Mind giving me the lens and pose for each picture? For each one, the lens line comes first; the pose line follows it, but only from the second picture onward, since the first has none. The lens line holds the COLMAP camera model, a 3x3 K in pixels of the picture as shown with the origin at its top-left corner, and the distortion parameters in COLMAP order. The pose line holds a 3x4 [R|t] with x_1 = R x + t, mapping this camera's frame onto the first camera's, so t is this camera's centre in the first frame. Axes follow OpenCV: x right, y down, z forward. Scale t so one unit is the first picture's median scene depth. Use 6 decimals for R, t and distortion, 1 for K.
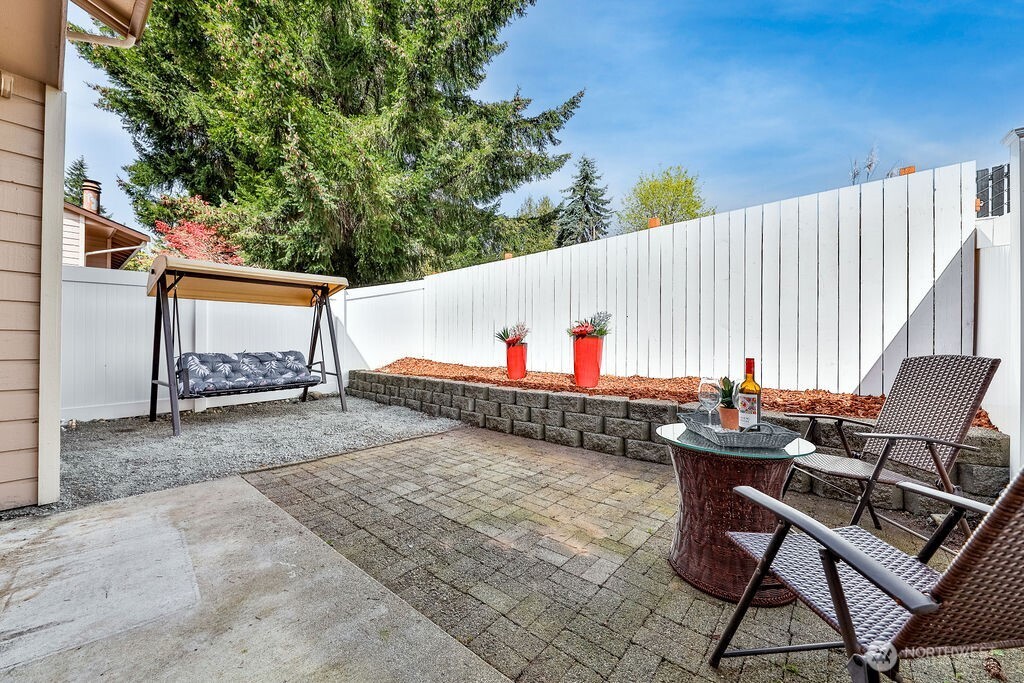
lens RADIAL K [[381.7, 0, 510.4], [0, 381.7, 340.9], [0, 0, 1]] dist [-0.003072, -0.001217]
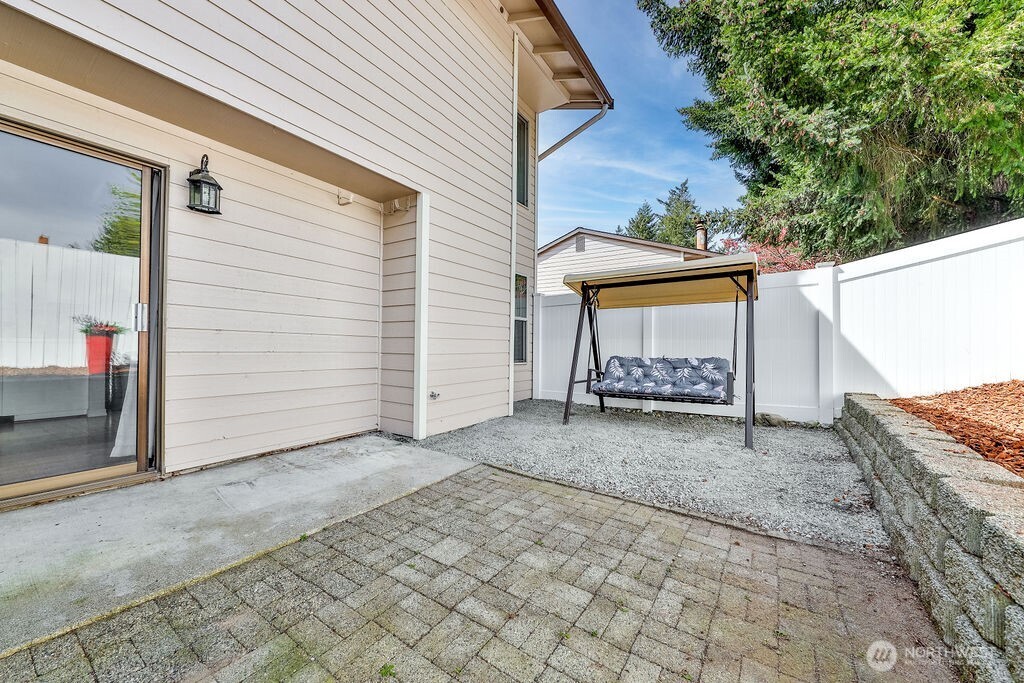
lens RADIAL K [[381.7, 0, 508.7], [0, 381.7, 346.8], [0, 0, 1]] dist [-0.003072, -0.001217]
pose [[0.091586, -0.005812, -0.995780, 0.356678], [-0.004742, 0.999969, -0.006272, 0.019095], [0.995786, 0.005297, 0.091556, 0.886117]]
